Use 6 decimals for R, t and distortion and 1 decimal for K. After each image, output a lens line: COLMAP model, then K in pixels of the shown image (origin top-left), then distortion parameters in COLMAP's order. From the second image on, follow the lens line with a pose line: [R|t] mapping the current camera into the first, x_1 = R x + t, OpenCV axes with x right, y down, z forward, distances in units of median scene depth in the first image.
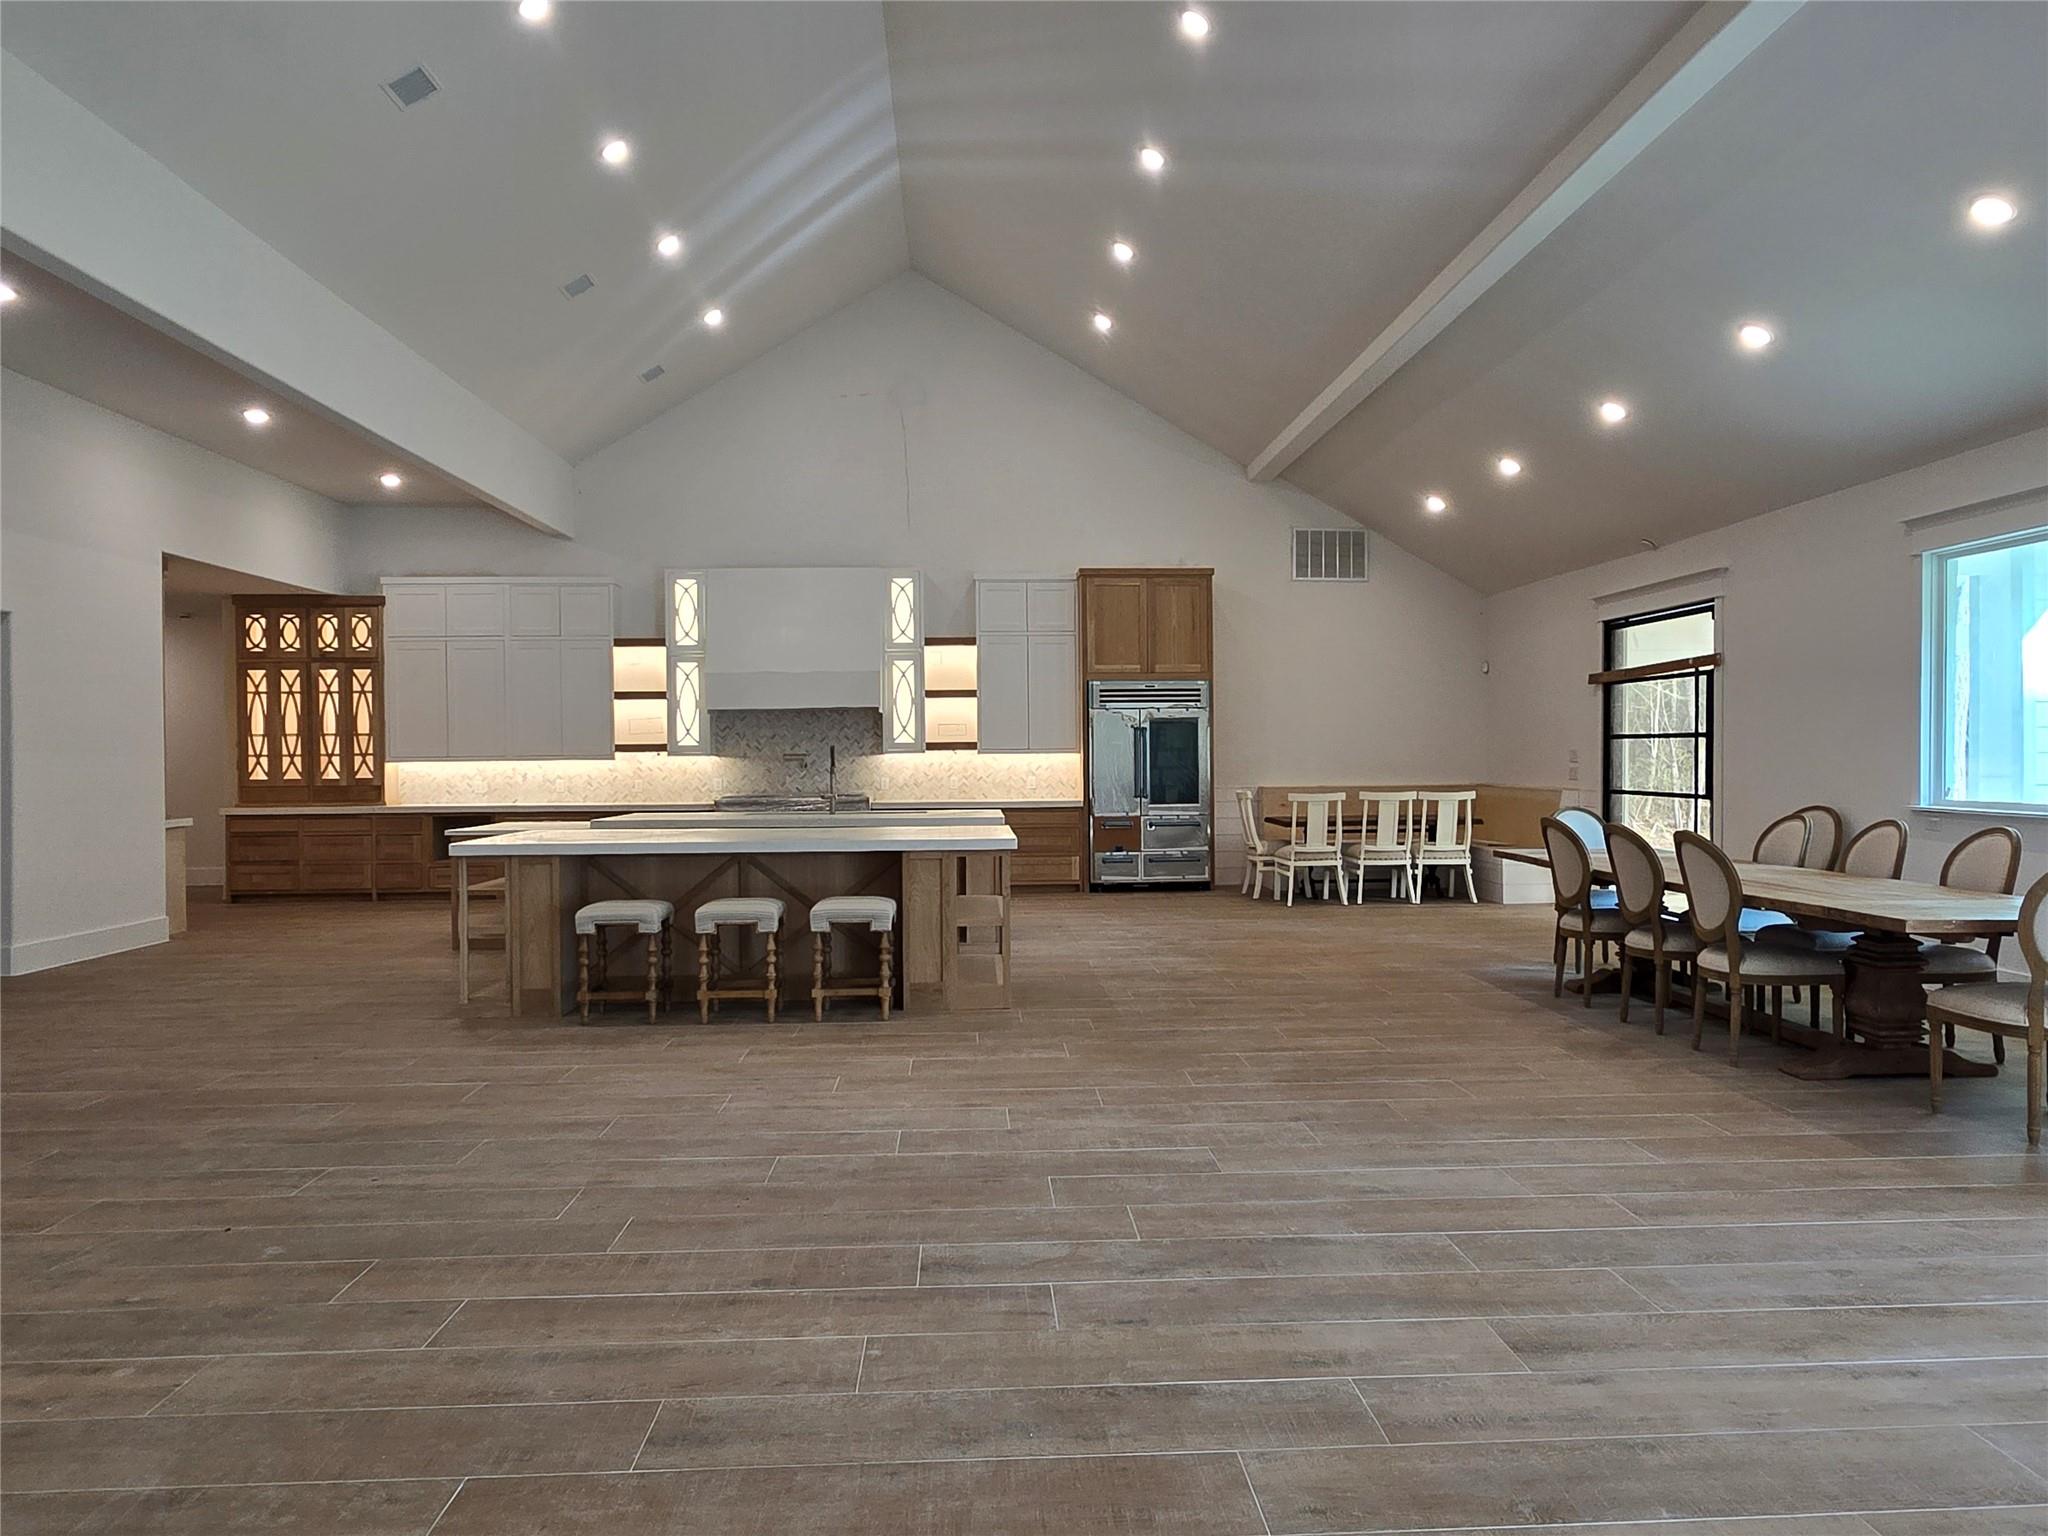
lens RADIAL K [[1392.3, 0, 1040.5], [0, 1392.3, 765.7], [0, 0, 1]] dist [-0.002674, 0.006624]
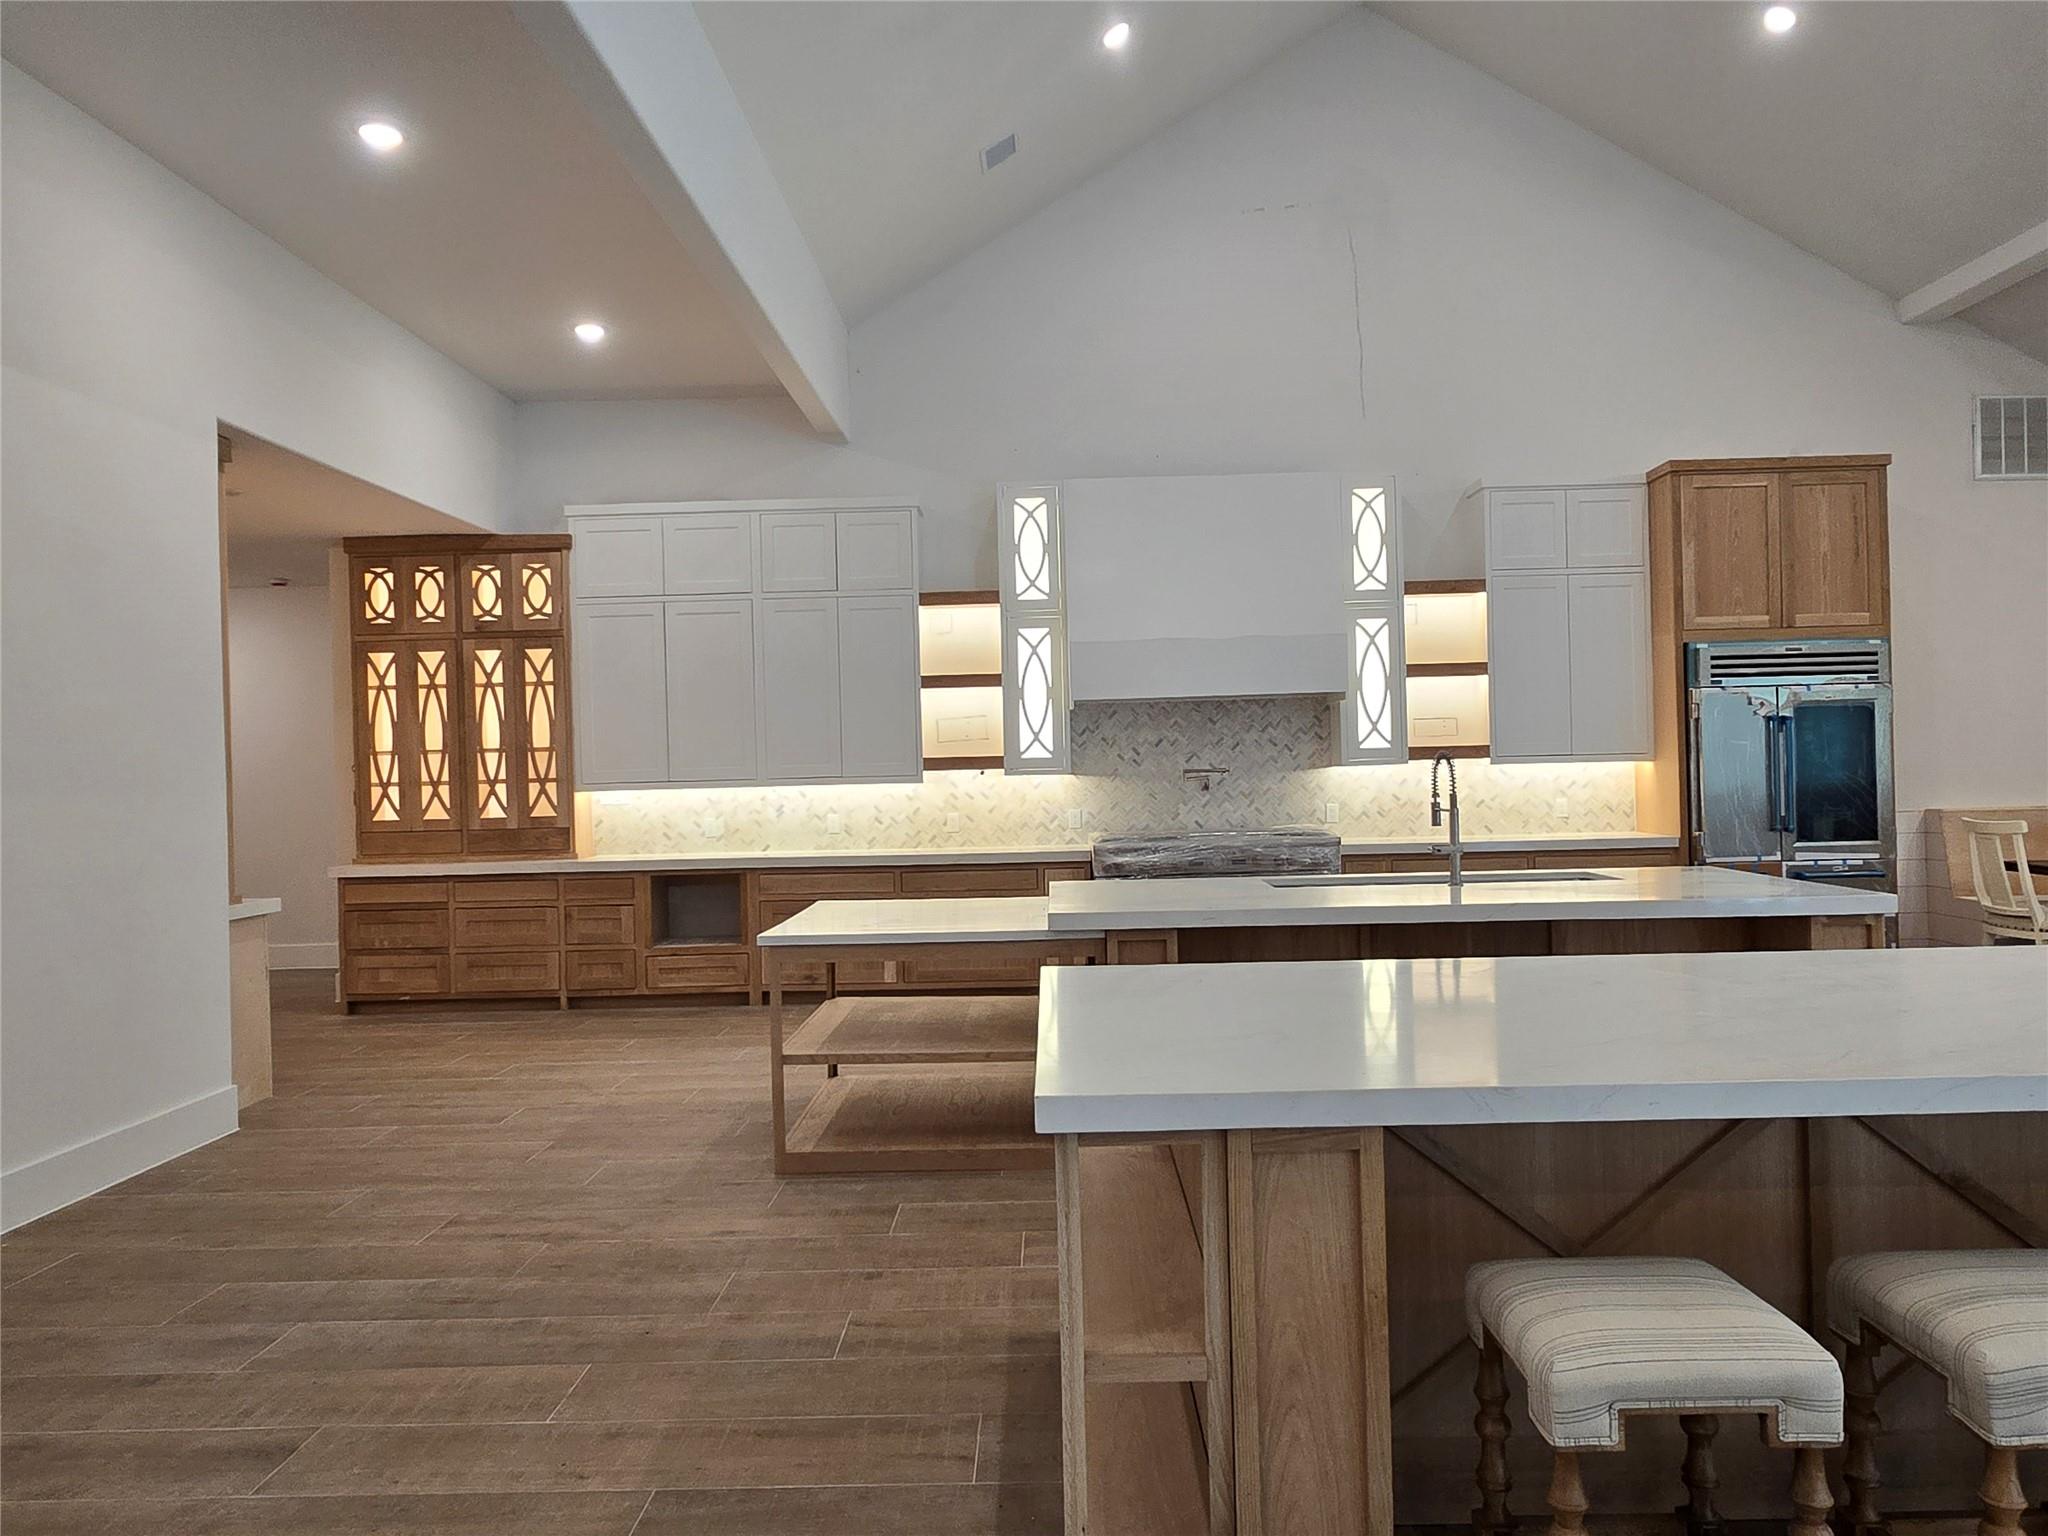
lens RADIAL K [[1392.3, 0, 1040.5], [0, 1392.3, 765.7], [0, 0, 1]] dist [-0.002674, 0.006624]
pose [[0.997779, -0.015642, -0.064749, -0.213612], [0.015286, 0.999865, -0.005993, -0.007281], [0.064834, 0.004990, 0.997884, 0.369788]]
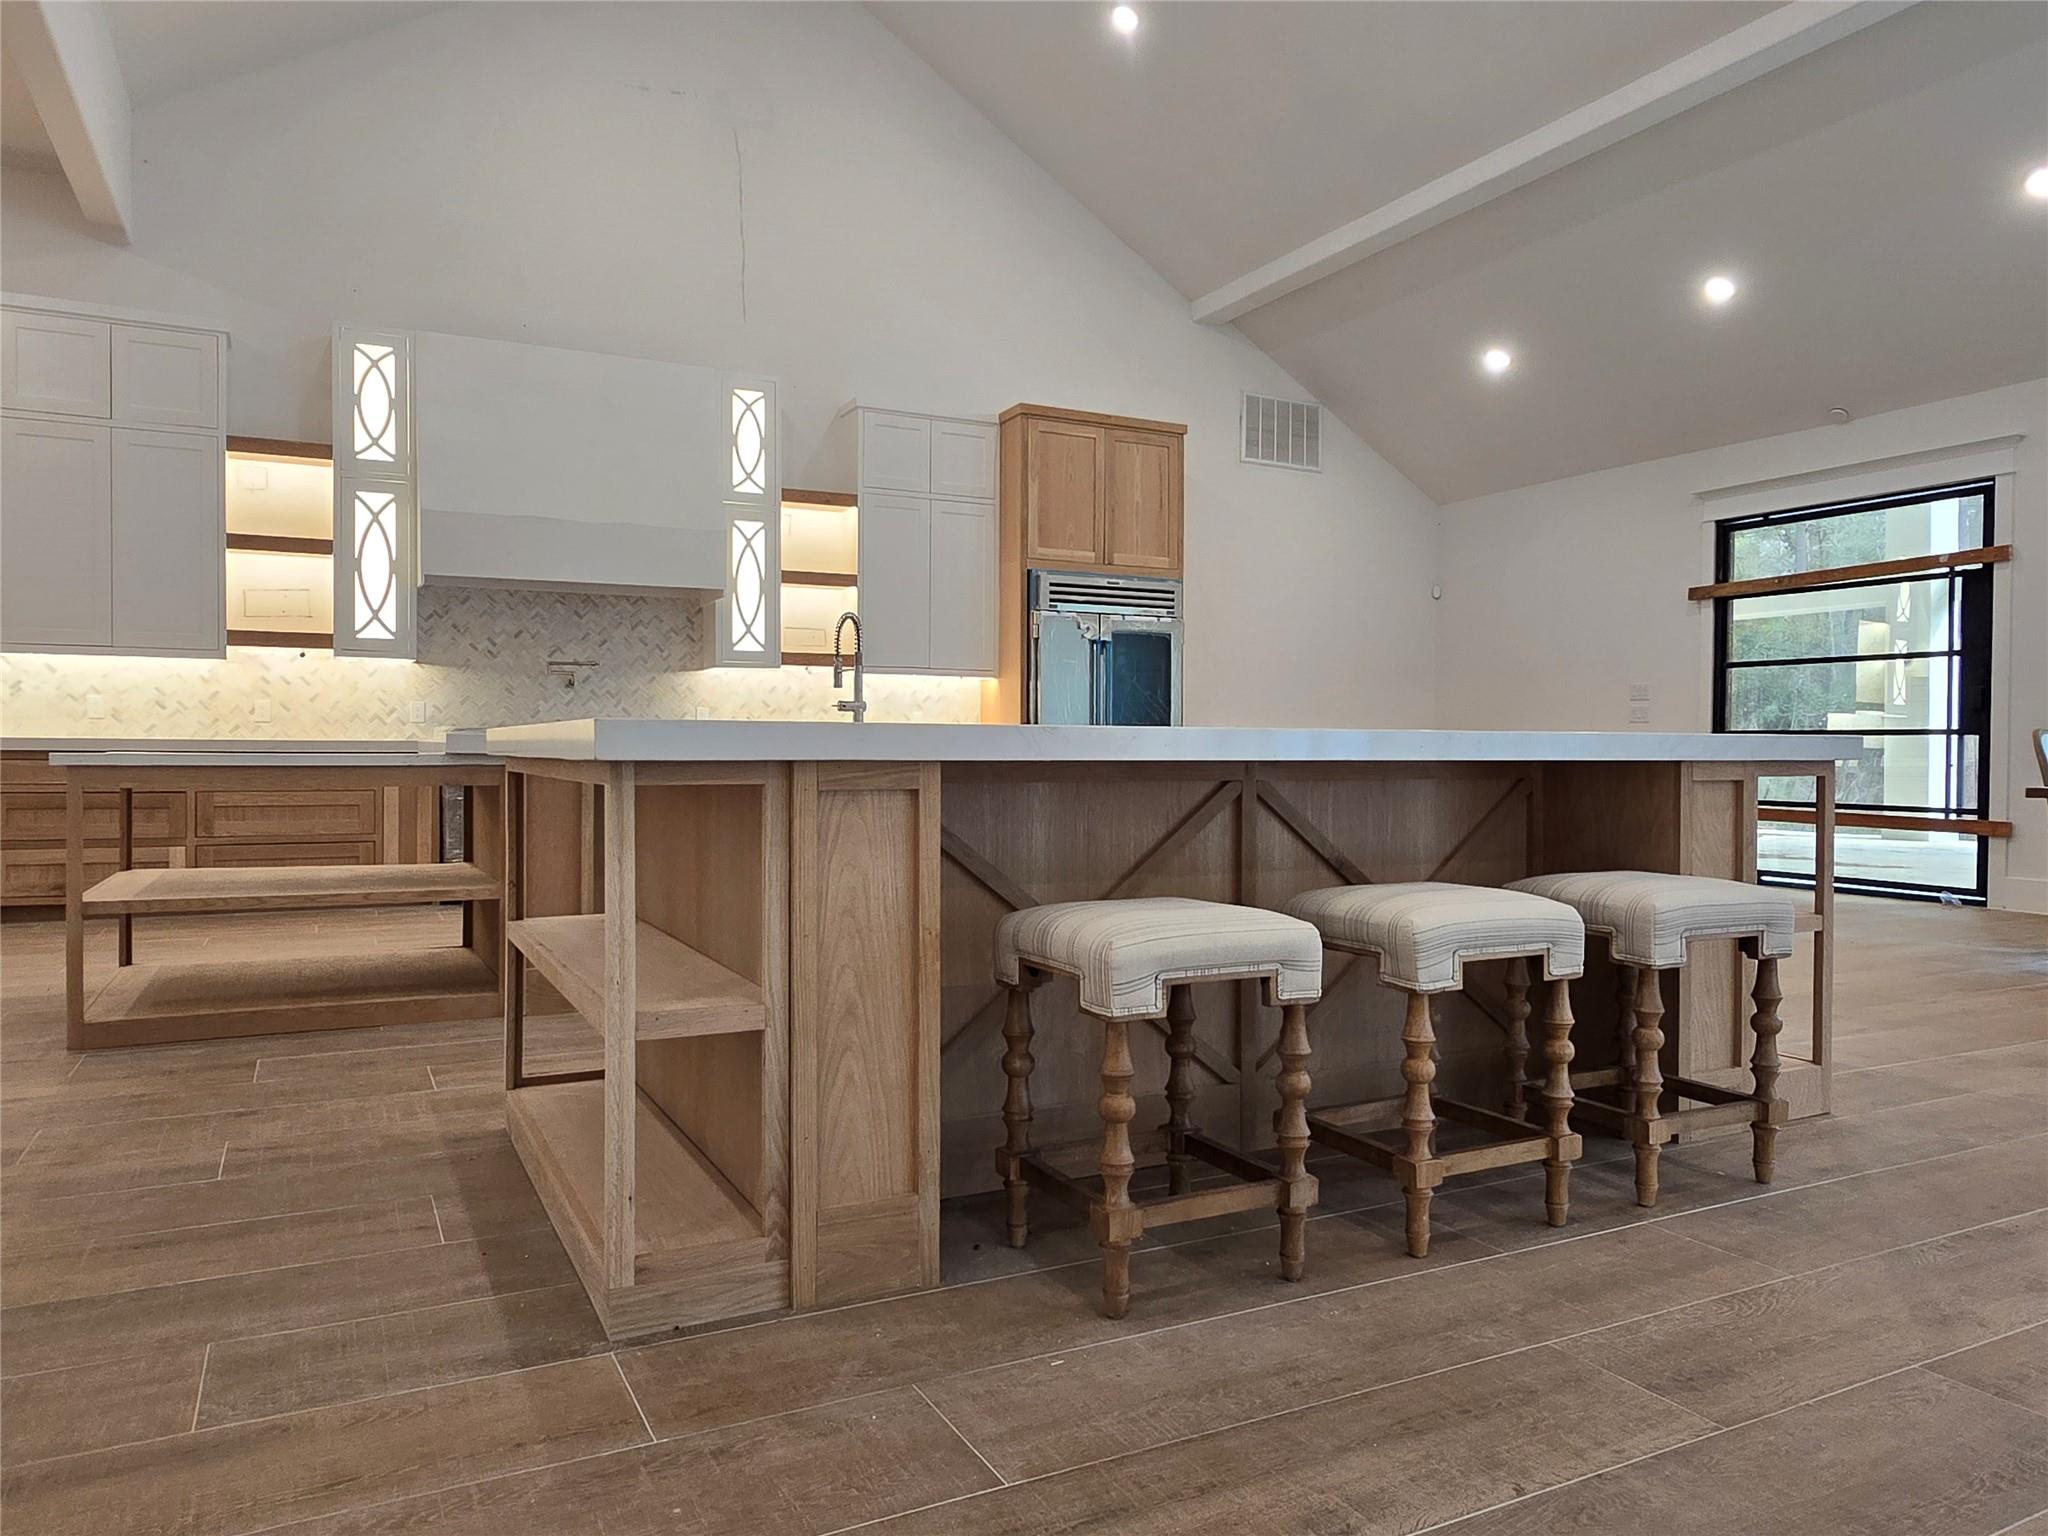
lens RADIAL K [[1392.3, 0, 1040.5], [0, 1392.3, 765.7], [0, 0, 1]] dist [-0.002674, 0.006624]
pose [[0.911677, 0.007508, 0.410839, -0.242500], [-0.009287, 0.999954, 0.002335, 0.033787], [-0.410803, -0.005944, 0.911705, 0.377684]]
